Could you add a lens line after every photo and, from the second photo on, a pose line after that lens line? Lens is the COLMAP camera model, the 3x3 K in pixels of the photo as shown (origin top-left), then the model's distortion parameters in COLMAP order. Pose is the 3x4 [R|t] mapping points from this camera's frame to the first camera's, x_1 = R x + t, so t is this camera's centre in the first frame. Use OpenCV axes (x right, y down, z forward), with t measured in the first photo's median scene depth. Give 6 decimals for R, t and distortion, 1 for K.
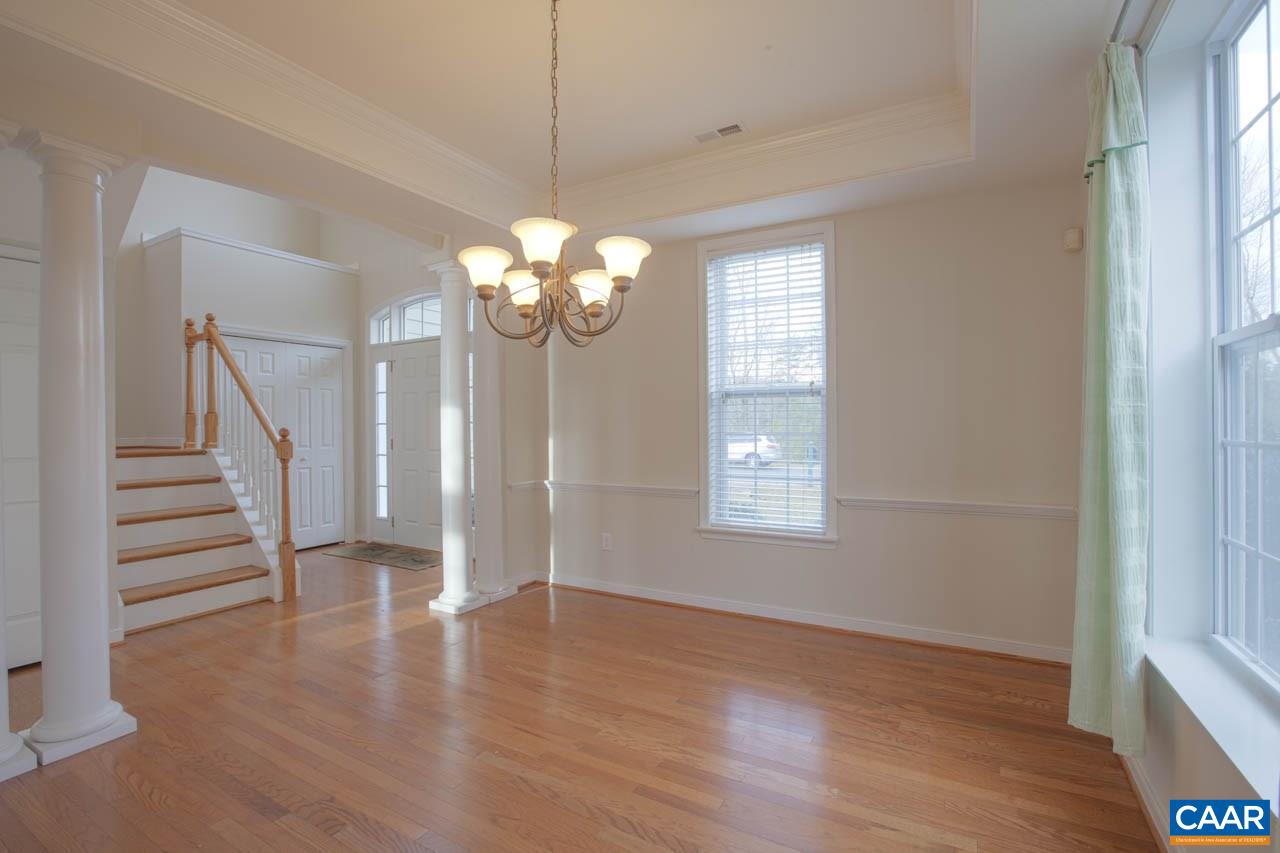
lens RADIAL K [[576.1, 0, 639.8], [0, 576.1, 425.9], [0, 0, 1]] dist [-0.024251, 0.002141]
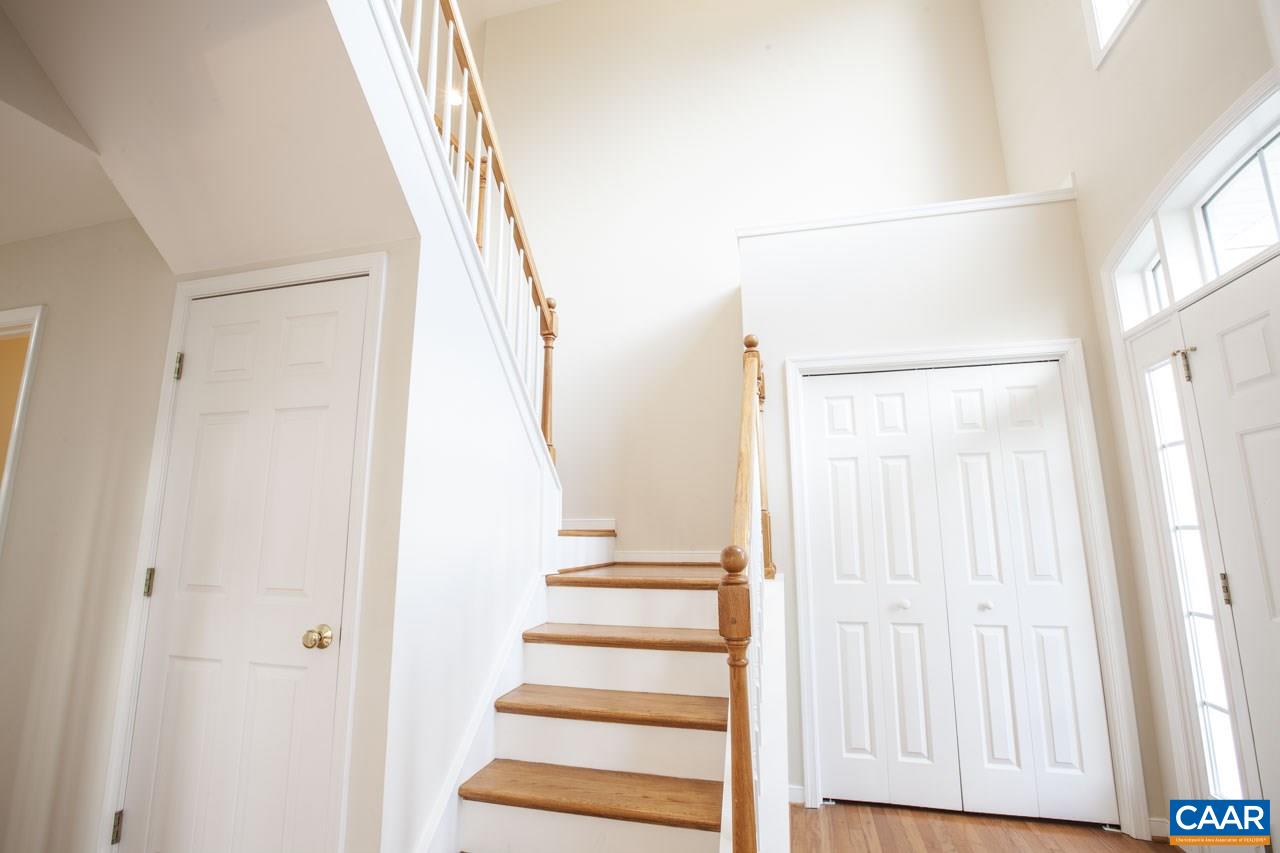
lens RADIAL K [[576.1, 0, 636.7], [0, 576.1, 424.6], [0, 0, 1]] dist [-0.024251, 0.002141]
pose [[0.263628, -0.168333, -0.949823, -0.189525], [0.000134, 0.984662, -0.174471, -0.005914], [0.964625, 0.045868, 0.259607, 0.570672]]
